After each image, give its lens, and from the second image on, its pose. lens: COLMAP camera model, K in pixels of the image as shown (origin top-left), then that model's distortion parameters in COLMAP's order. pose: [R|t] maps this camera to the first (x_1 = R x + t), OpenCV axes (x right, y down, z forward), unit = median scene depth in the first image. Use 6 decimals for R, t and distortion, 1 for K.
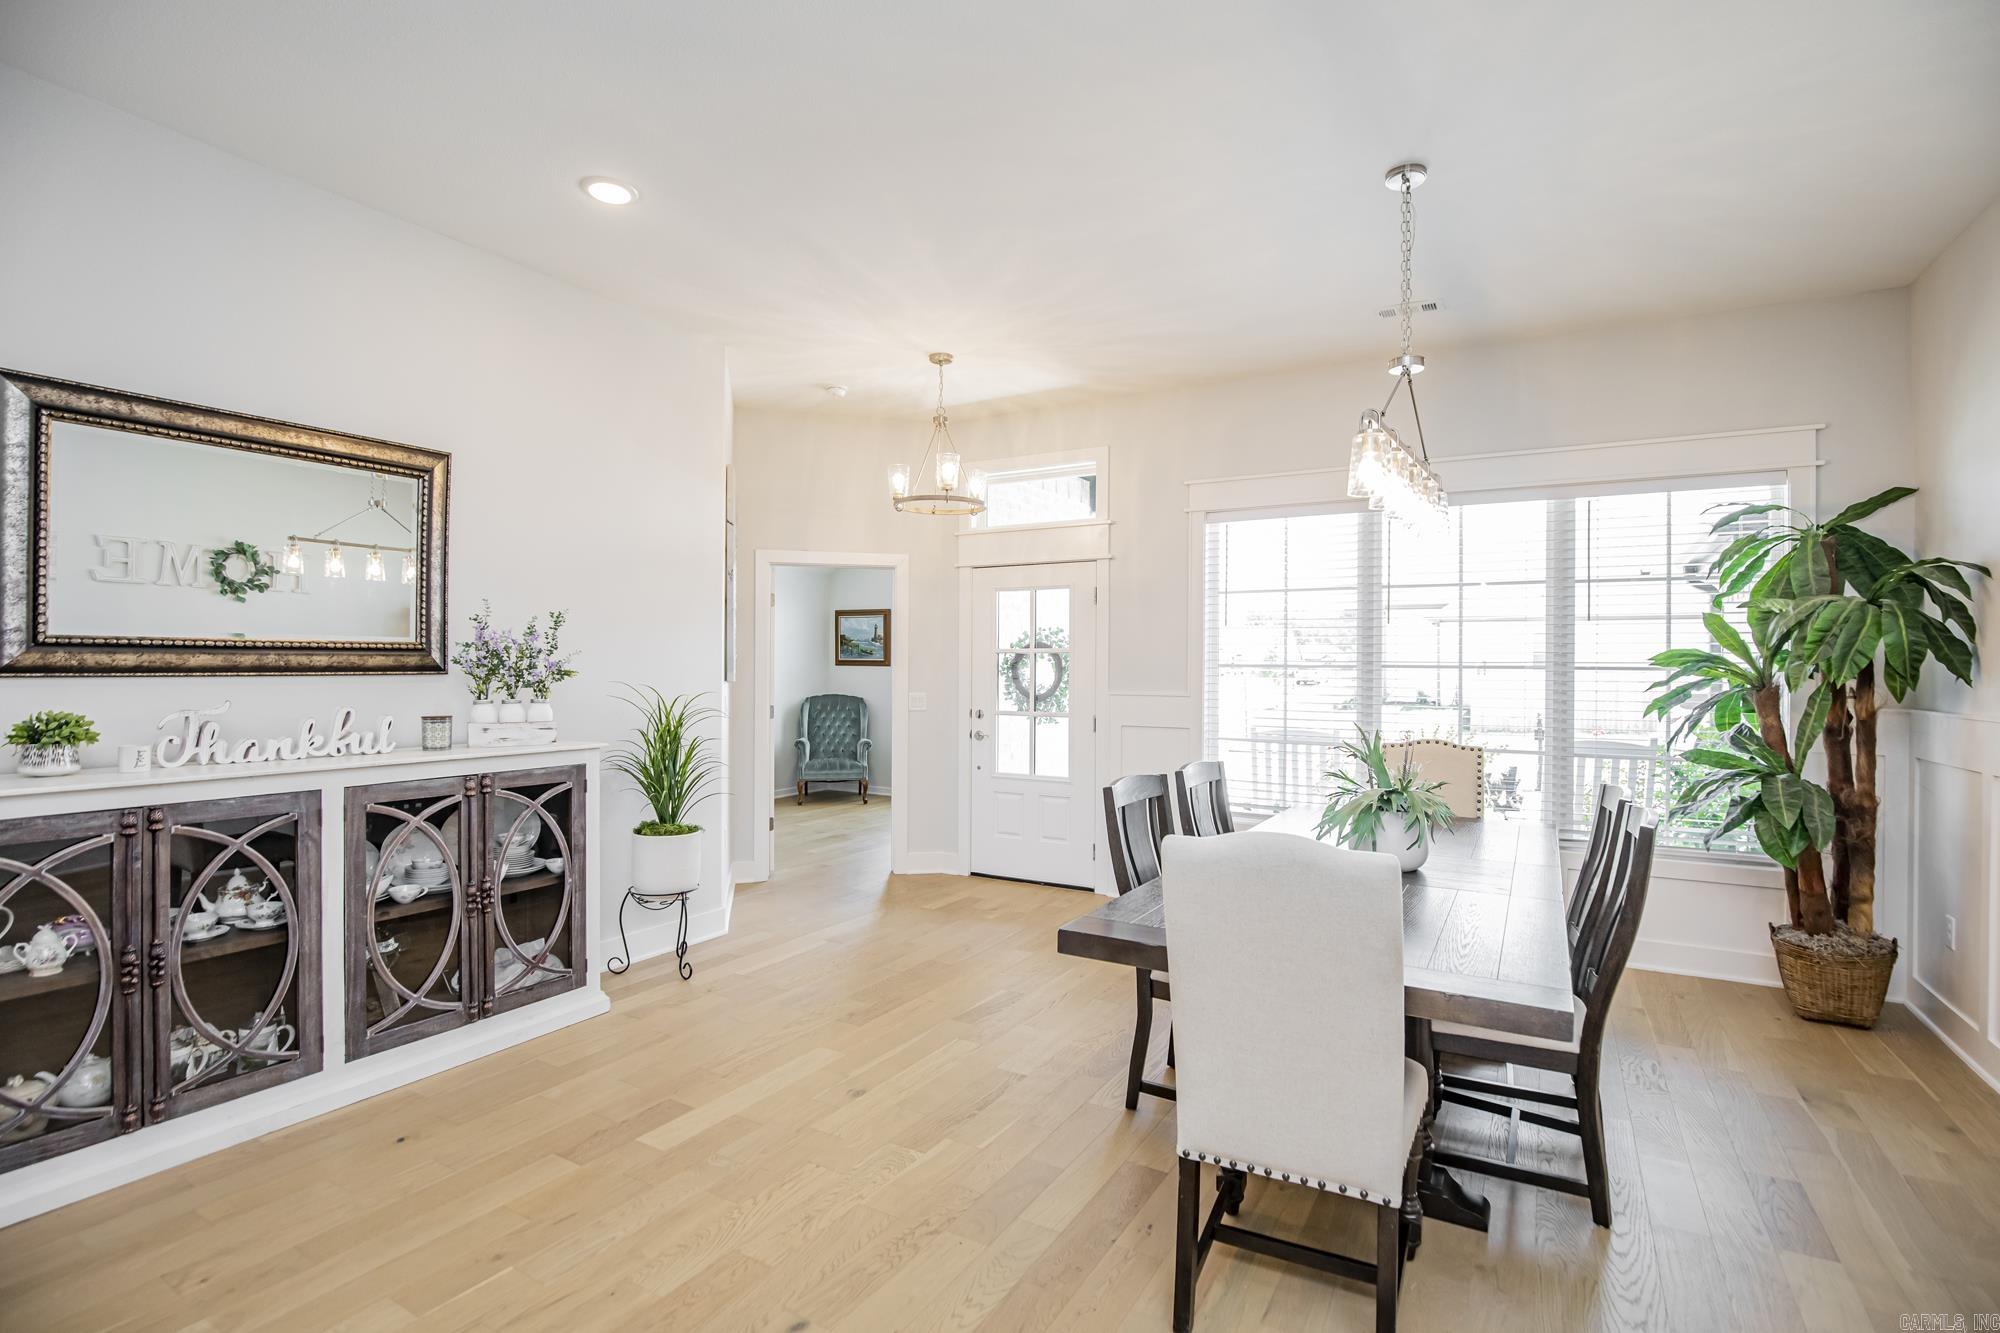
lens RADIAL K [[924.3, 0, 1019.2], [0, 924.3, 663.8], [0, 0, 1]] dist [-0.039015, 0.007707]
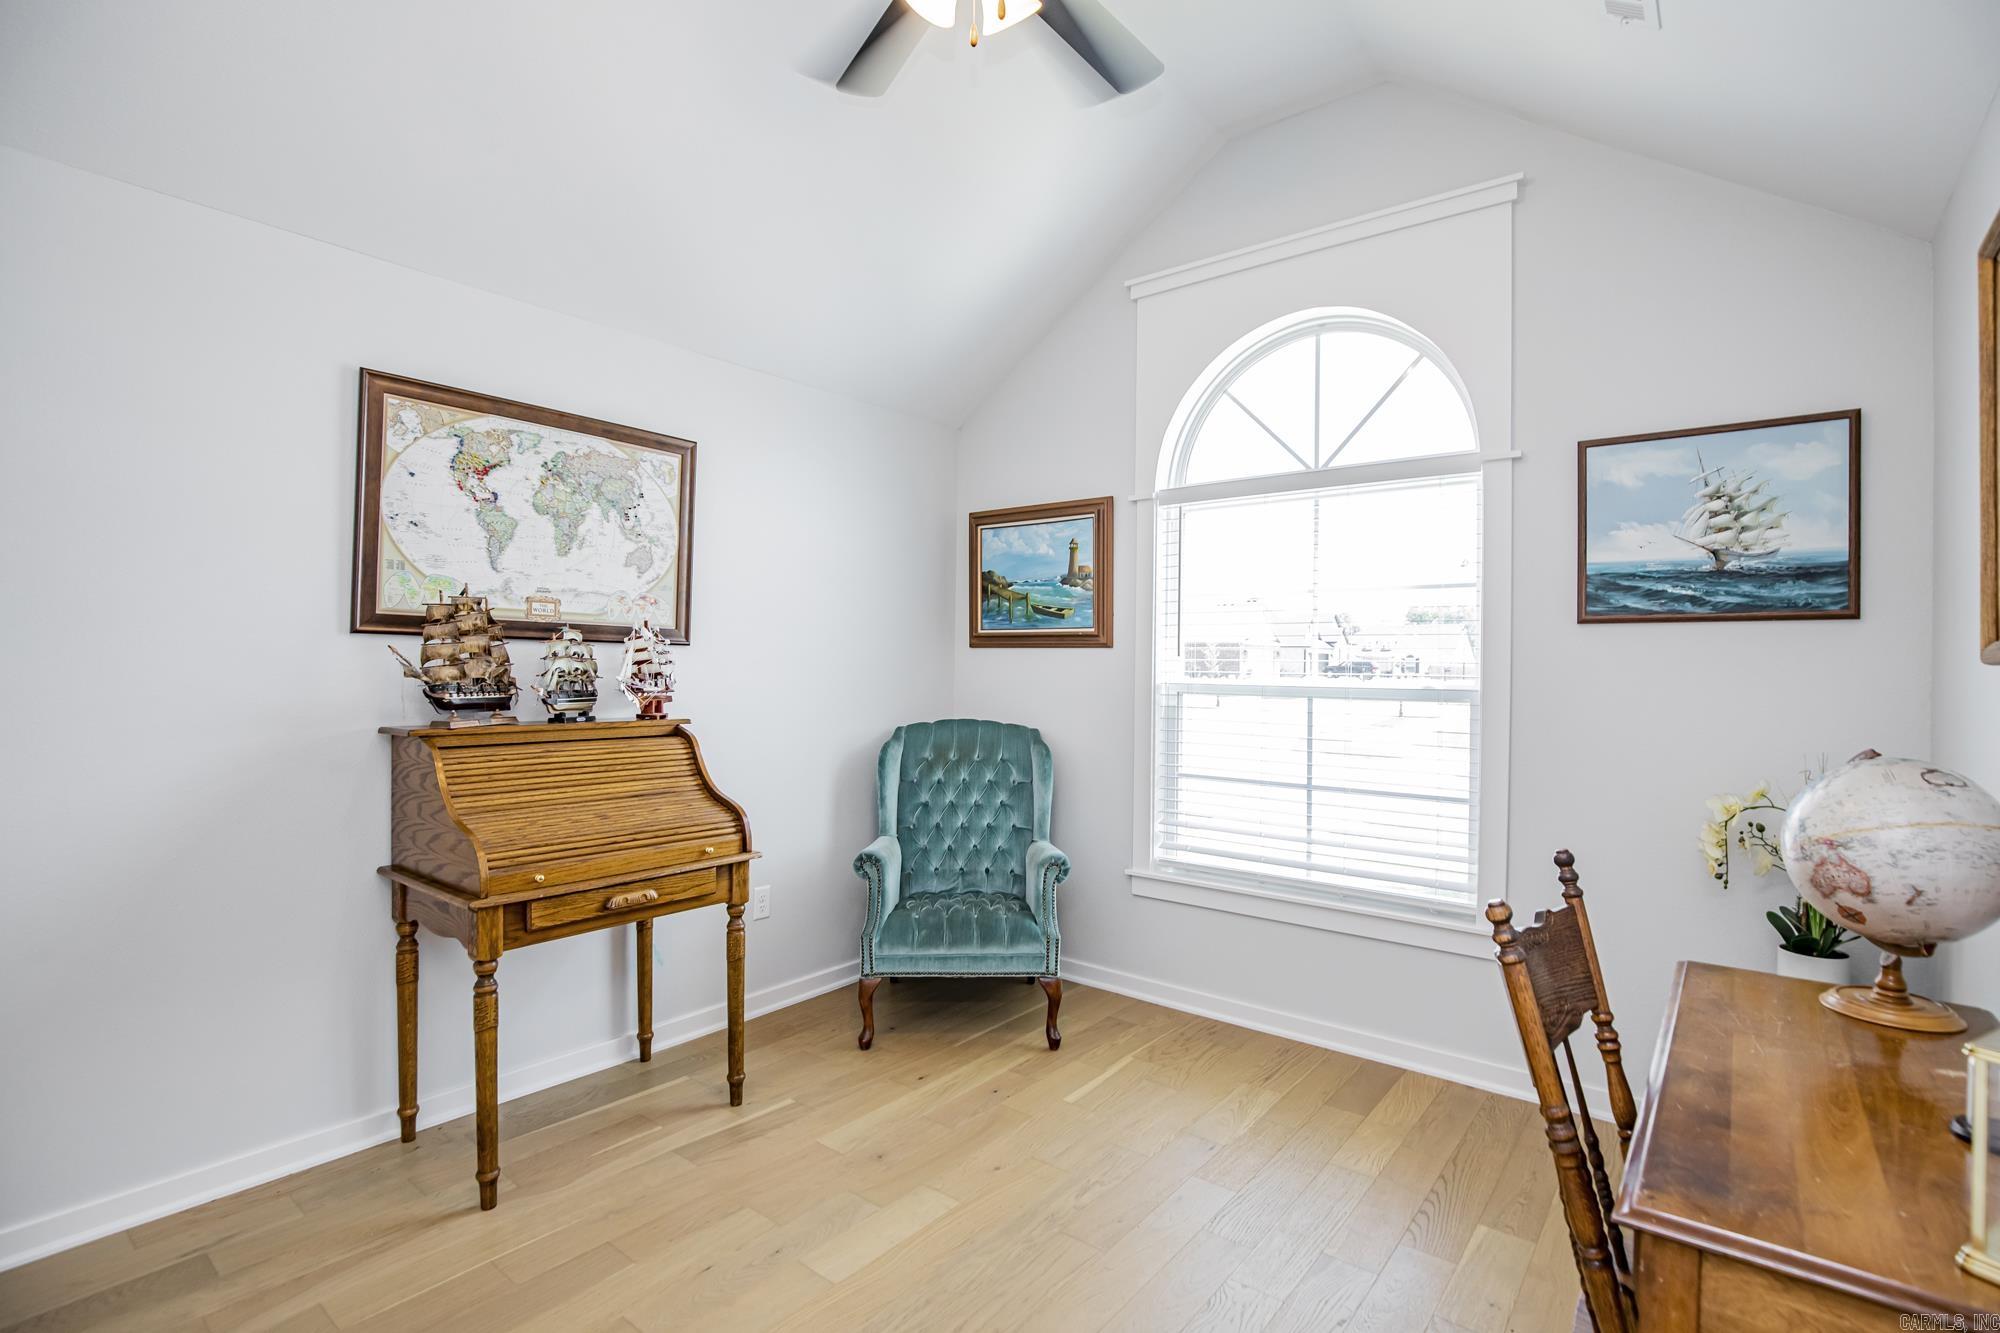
lens RADIAL K [[924.3, 0, 1019.2], [0, 924.3, 663.8], [0, 0, 1]] dist [-0.039015, 0.007707]
pose [[0.989652, 0.002960, -0.143455, -0.205762], [-0.003354, 0.999991, -0.002509, 0.017249], [0.143447, 0.002964, 0.989654, 1.037036]]
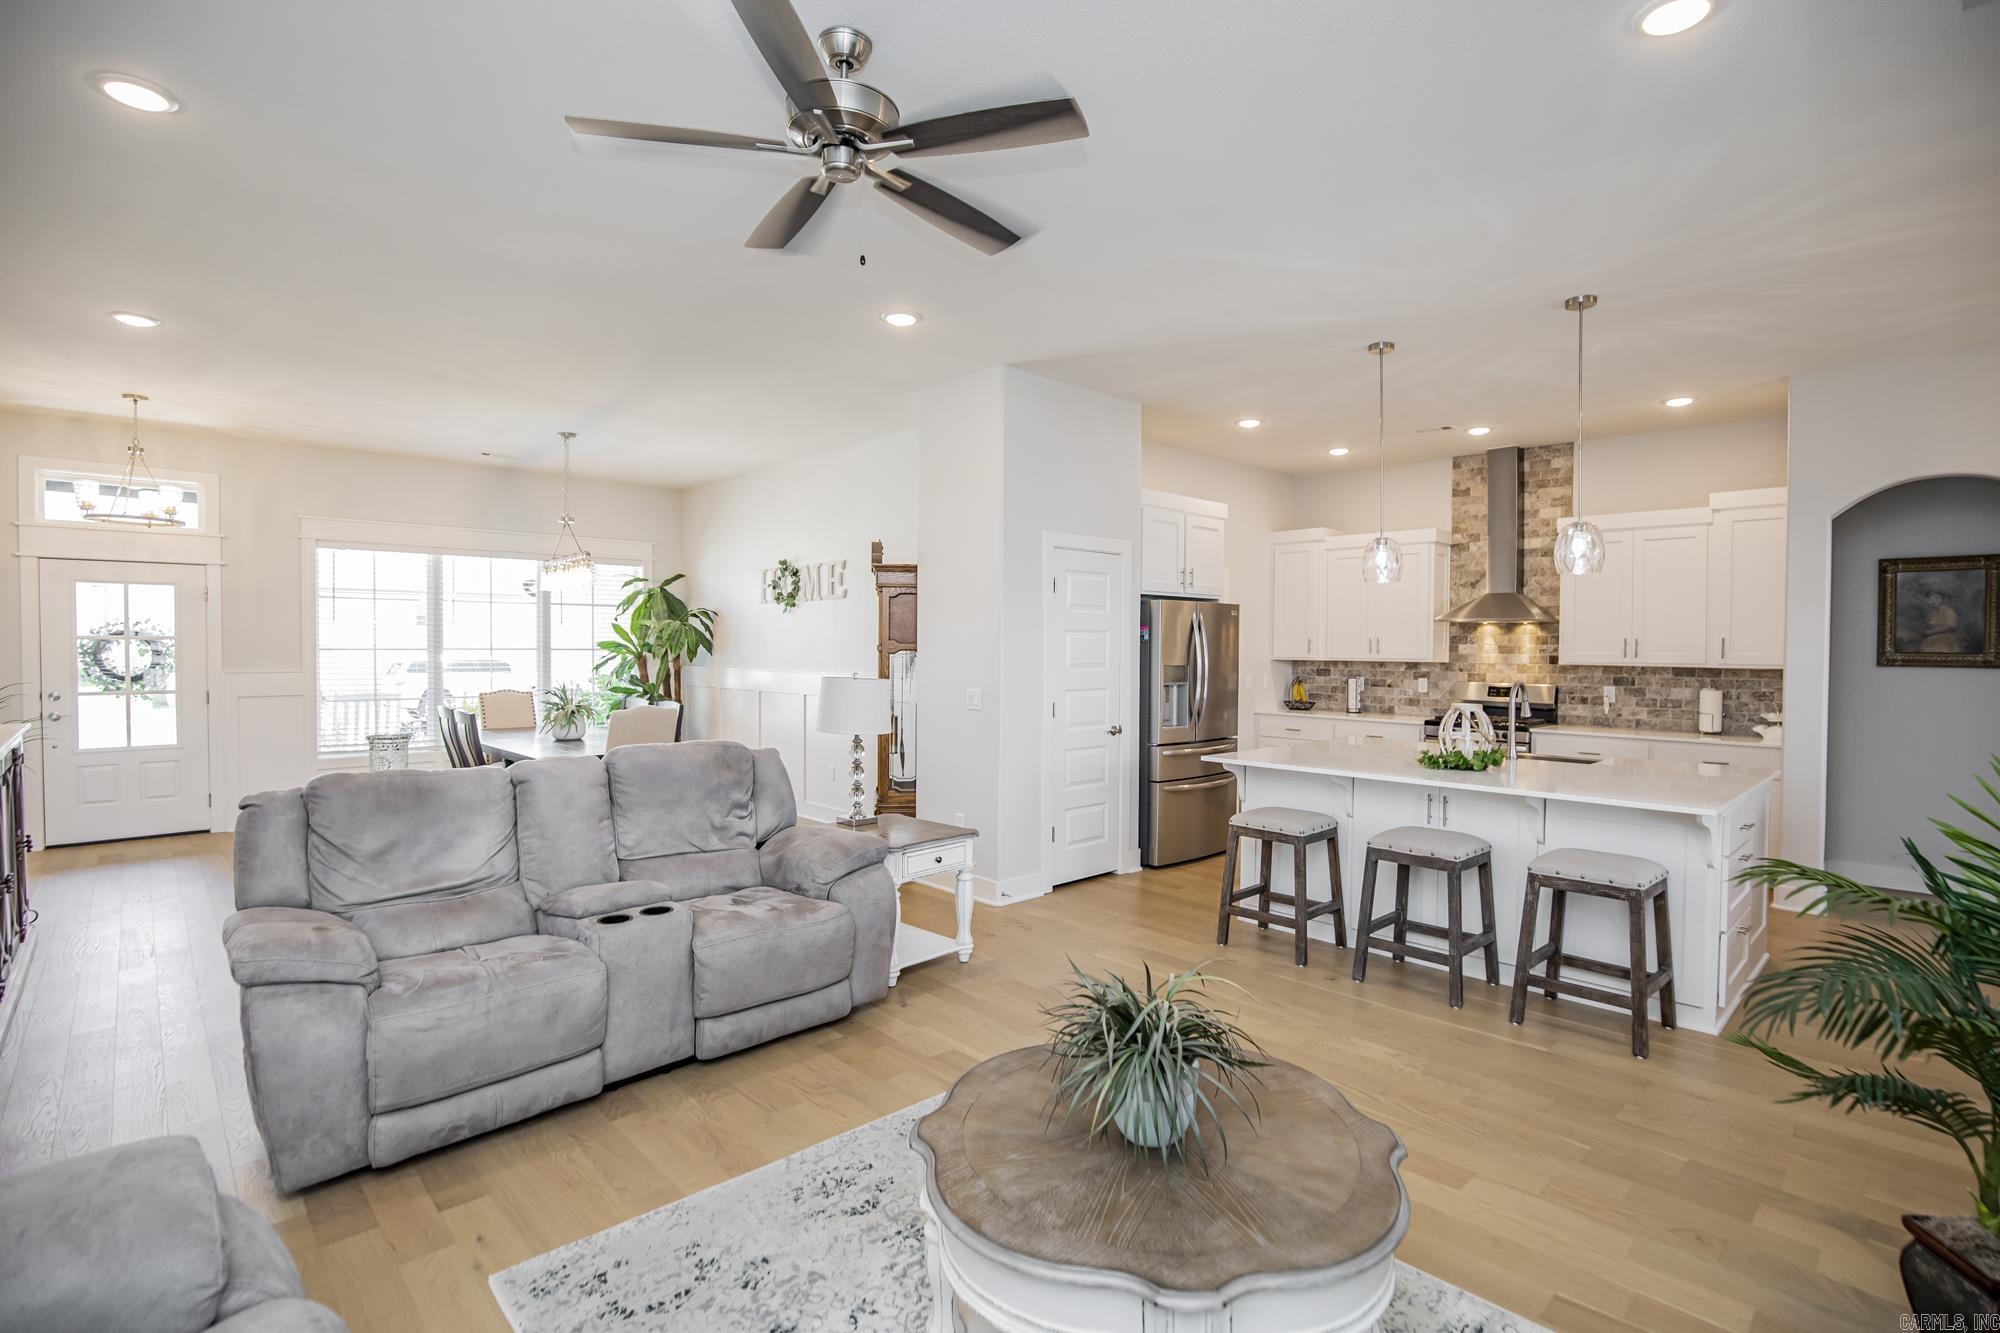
lens RADIAL K [[934.5, 0, 1016.9], [0, 934.5, 662.6], [0, 0, 1]] dist [-0.027497, -0.000122]
pose [[0.282355, -0.025873, 0.958961, -0.746516], [-0.008706, 0.999526, 0.029530, -0.025512], [-0.959270, -0.016686, 0.281996, -0.371064]]
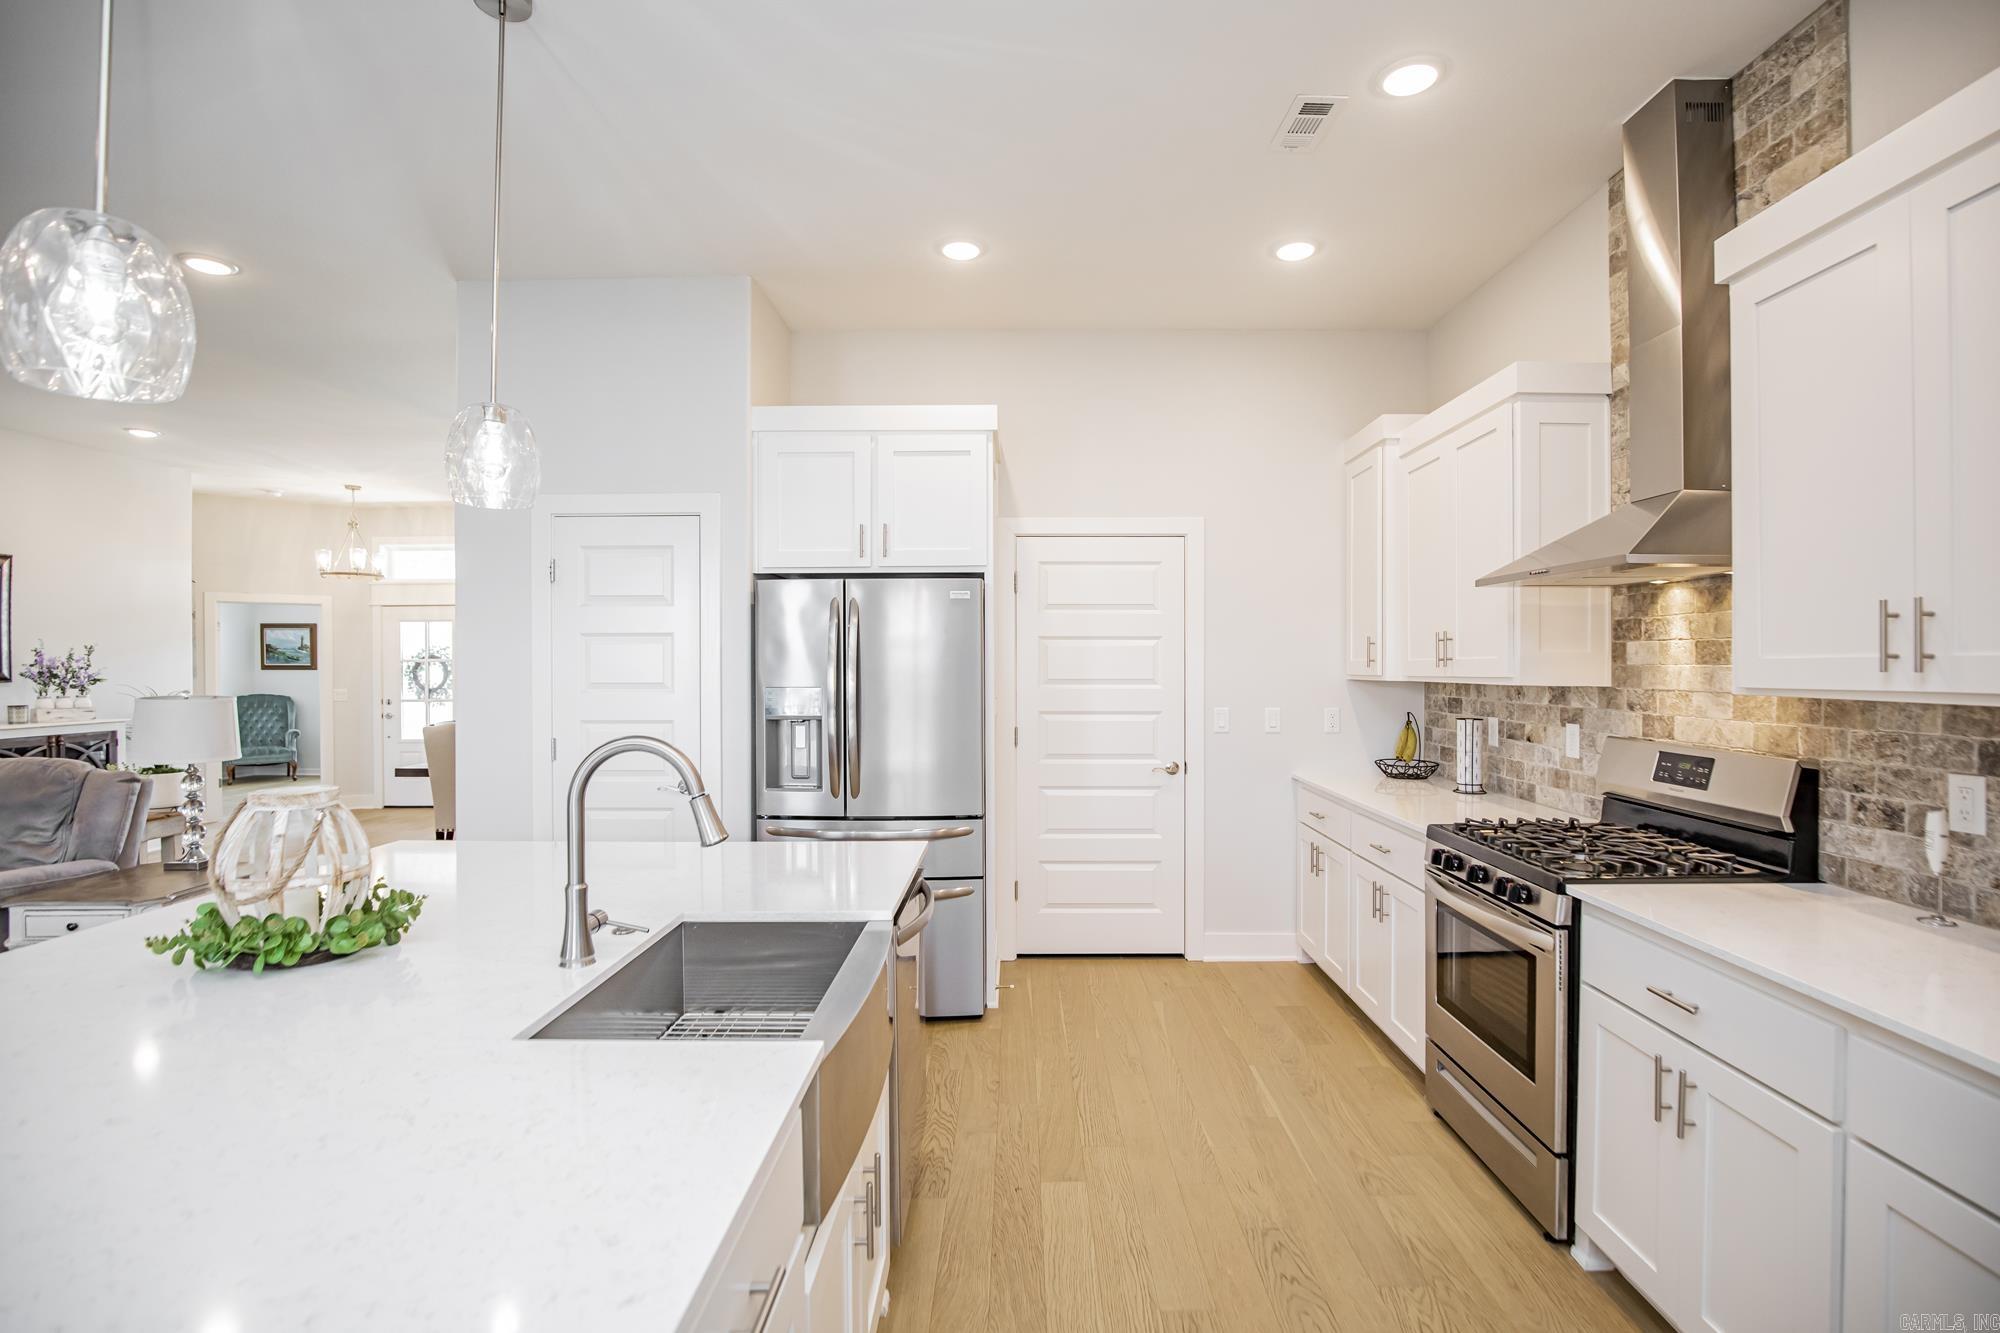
lens RADIAL K [[924.3, 0, 1019.2], [0, 924.3, 663.8], [0, 0, 1]] dist [-0.039015, 0.007707]
pose [[0.865970, -0.011442, 0.499966, 0.112676], [0.008434, 0.999930, 0.008277, -0.012811], [-0.500026, -0.002951, 0.866006, -0.852669]]
